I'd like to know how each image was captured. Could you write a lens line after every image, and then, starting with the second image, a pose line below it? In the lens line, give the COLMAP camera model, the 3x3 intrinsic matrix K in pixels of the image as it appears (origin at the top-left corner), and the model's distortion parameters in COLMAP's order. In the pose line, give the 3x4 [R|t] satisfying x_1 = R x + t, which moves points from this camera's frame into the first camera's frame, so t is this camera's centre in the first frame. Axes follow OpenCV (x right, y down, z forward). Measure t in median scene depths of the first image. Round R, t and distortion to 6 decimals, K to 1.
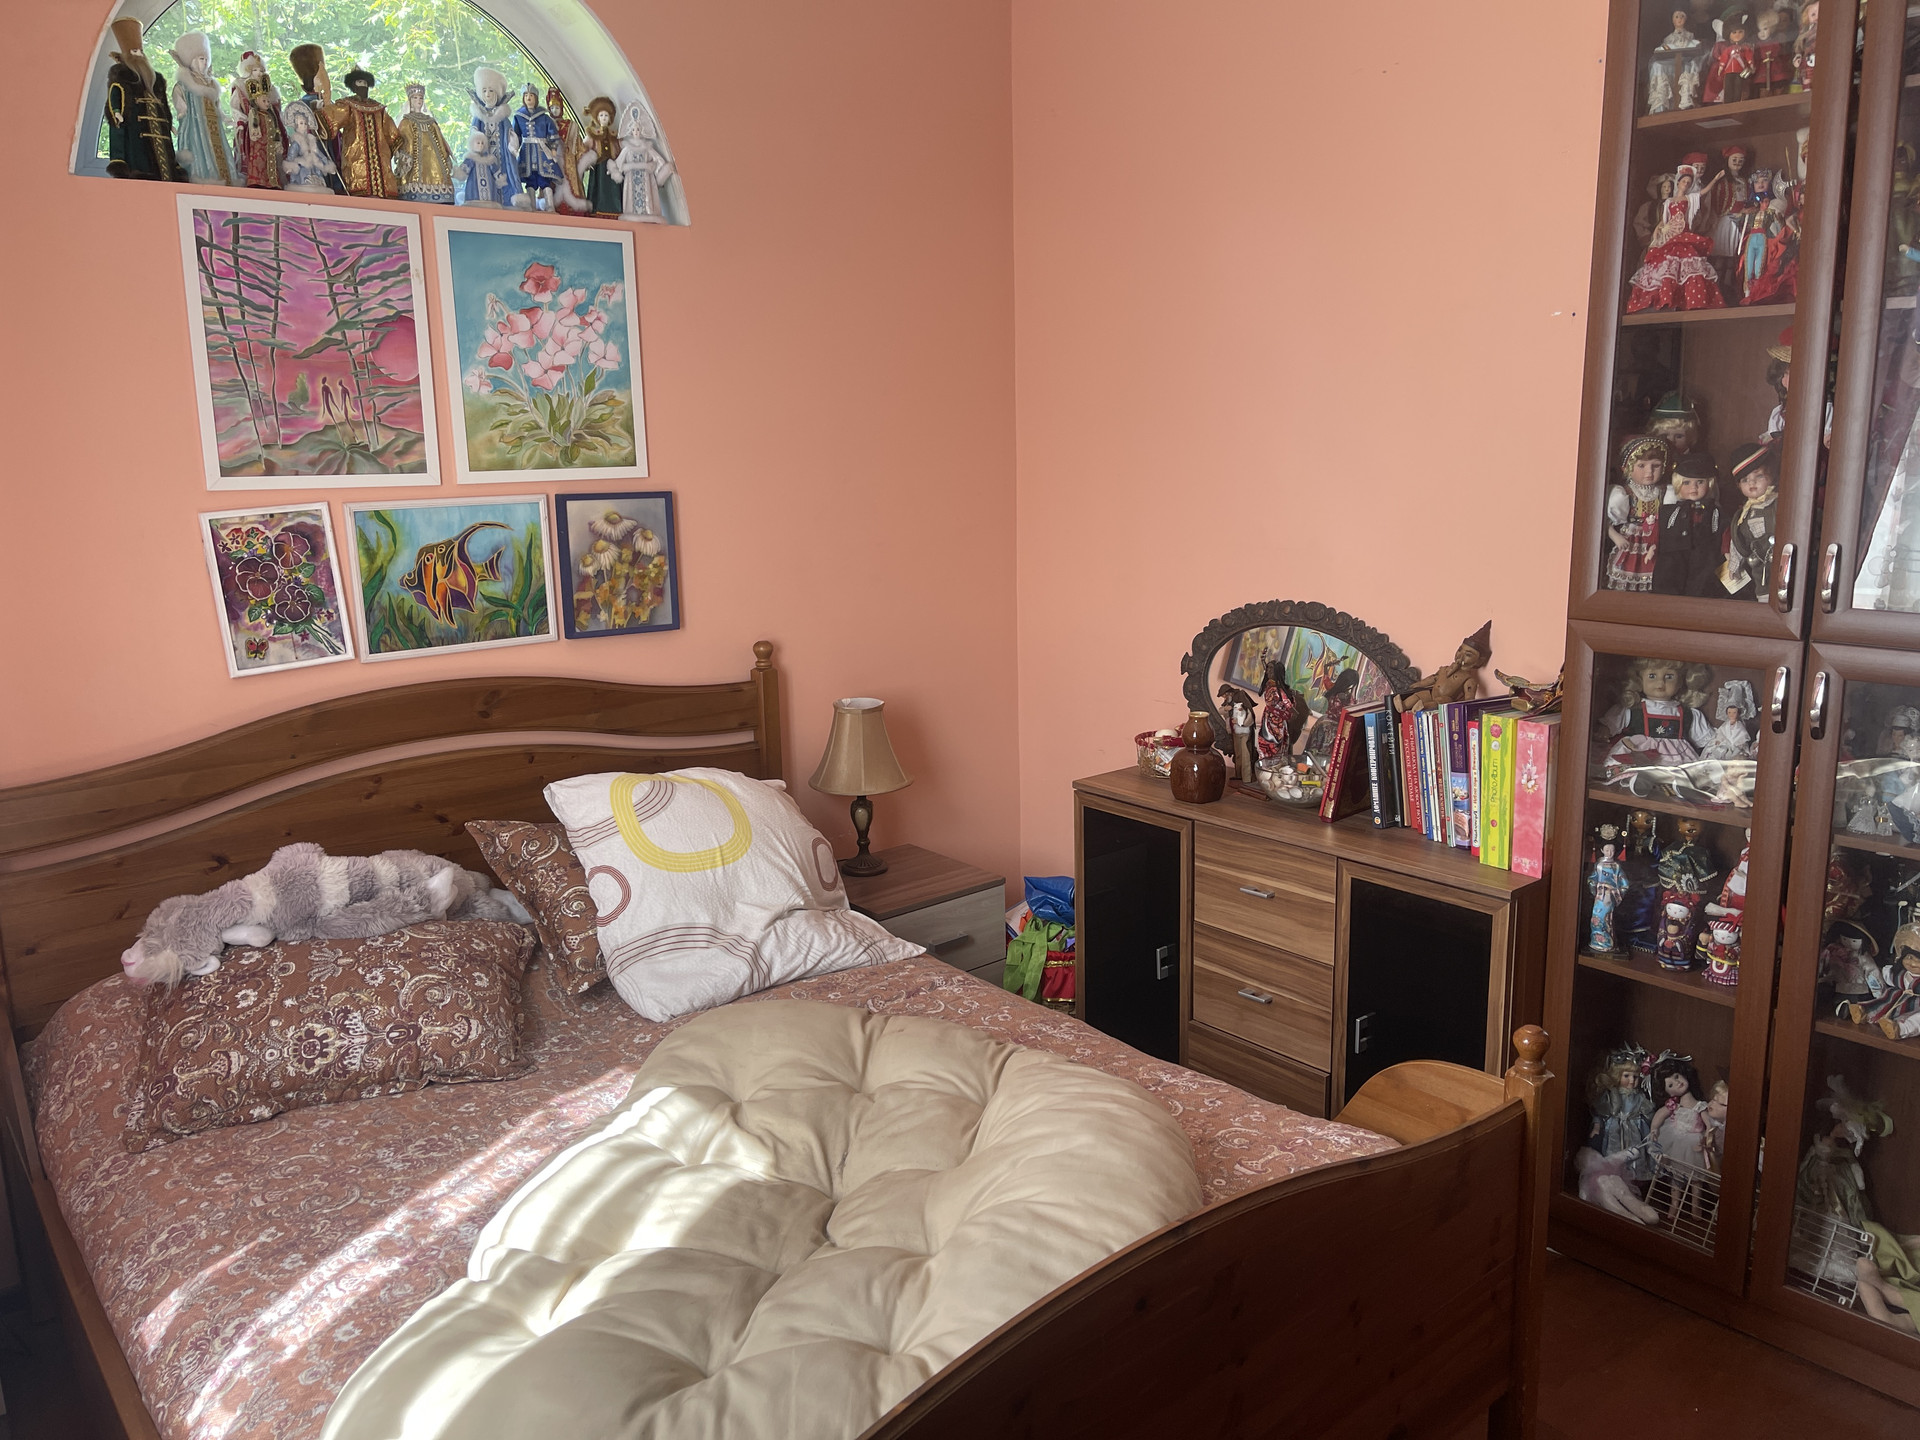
lens RADIAL K [[1467.3, 0, 989.4], [0, 1467.3, 705.0], [0, 0, 1]] dist [0.077931, -0.089455]
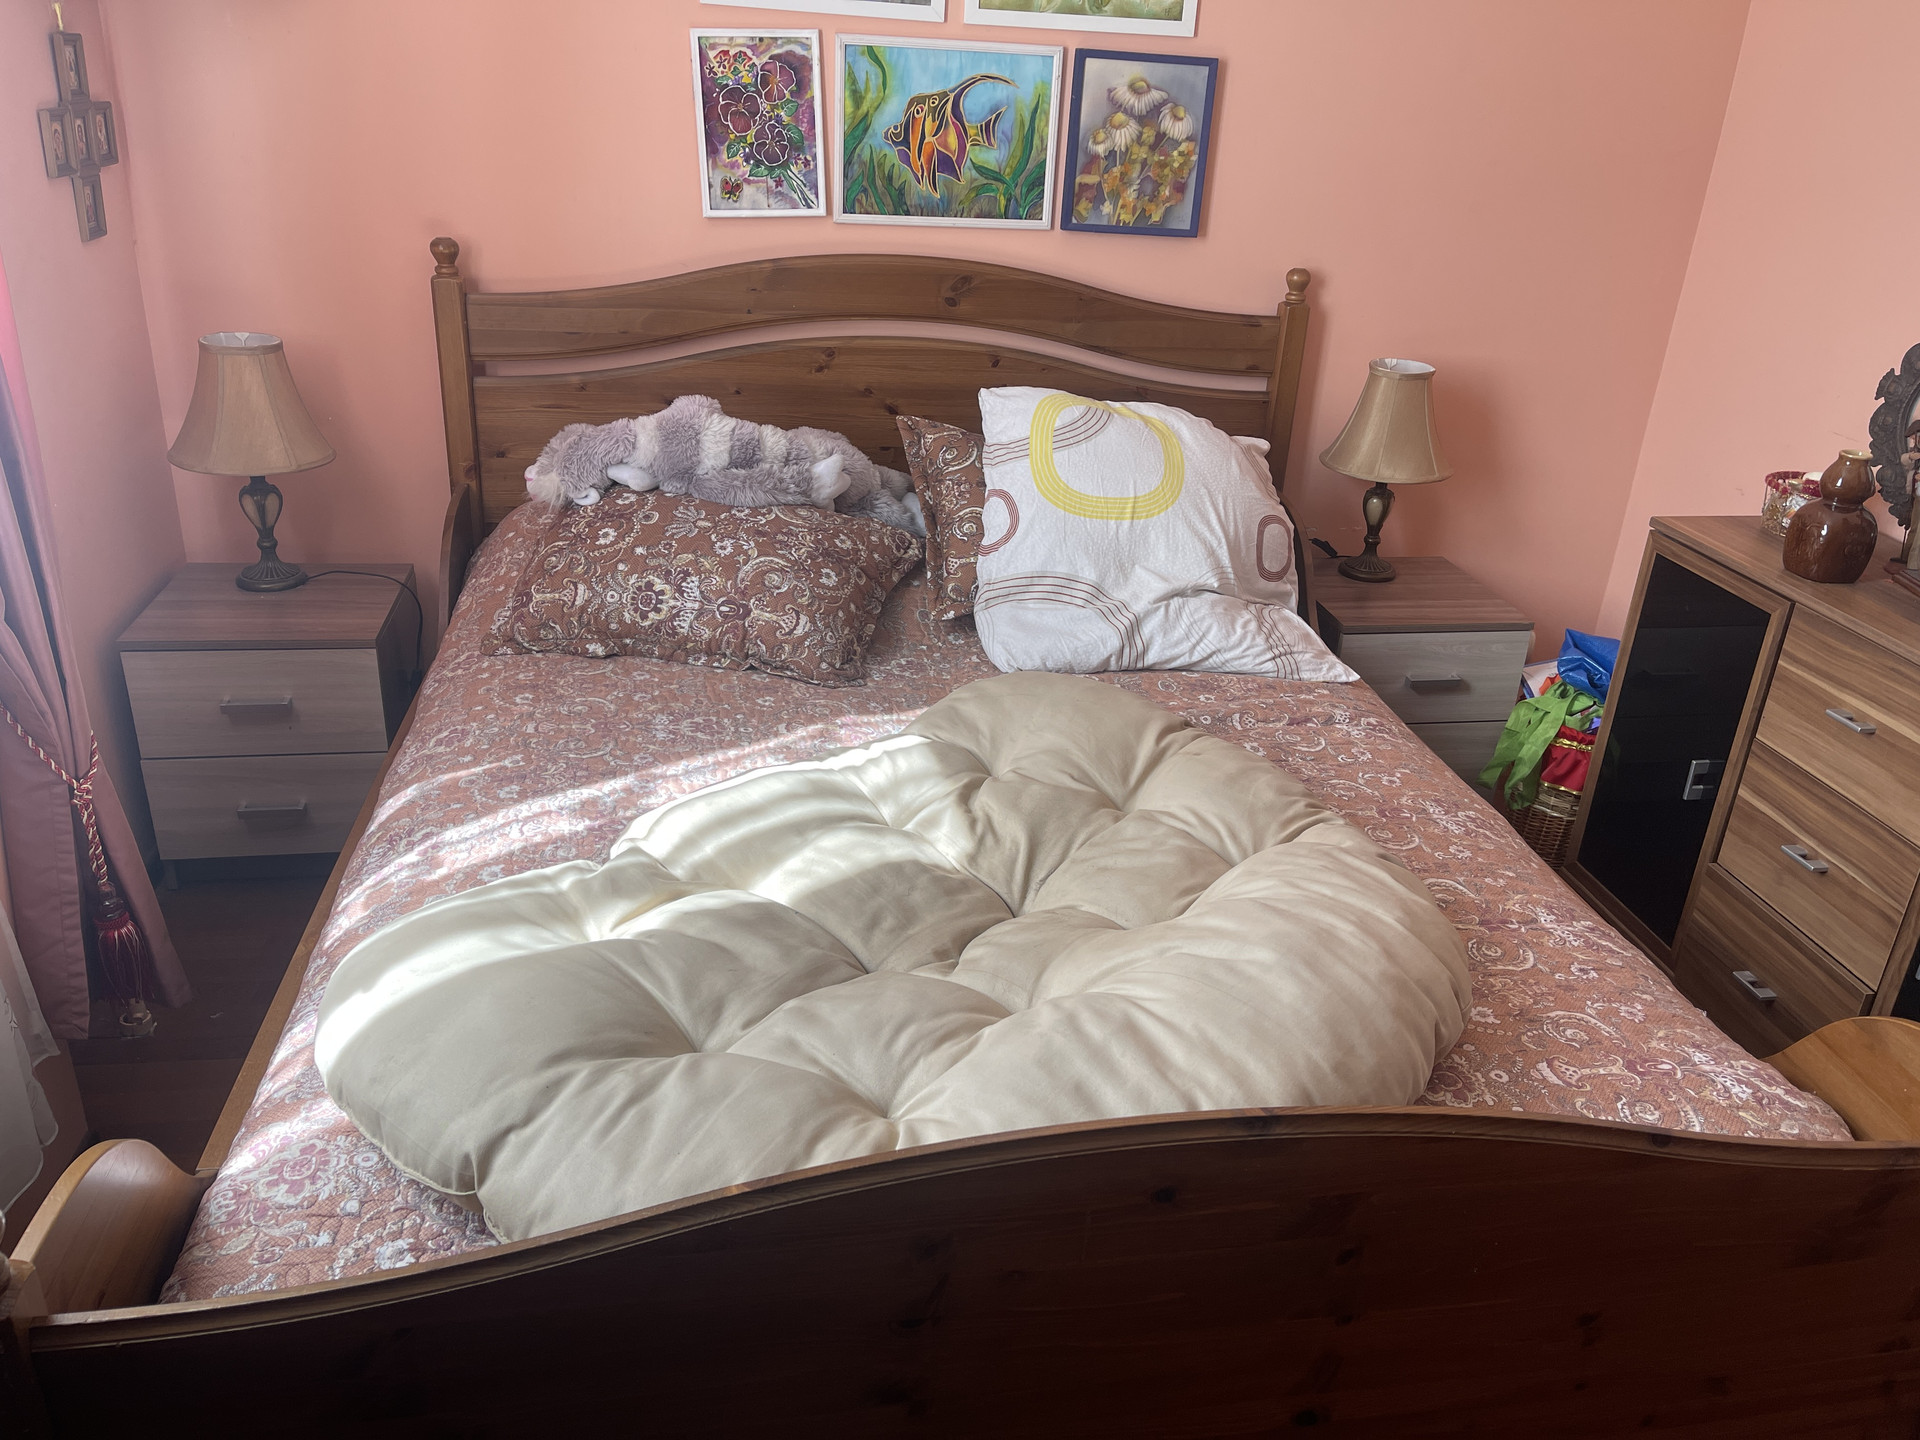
lens RADIAL K [[1467.3, 0, 989.4], [0, 1467.3, 705.0], [0, 0, 1]] dist [0.077931, -0.089455]
pose [[0.854193, 0.265840, -0.446860, 0.164349], [-0.164882, 0.953552, 0.252095, 0.010970], [0.493121, -0.141659, 0.858350, 0.223727]]
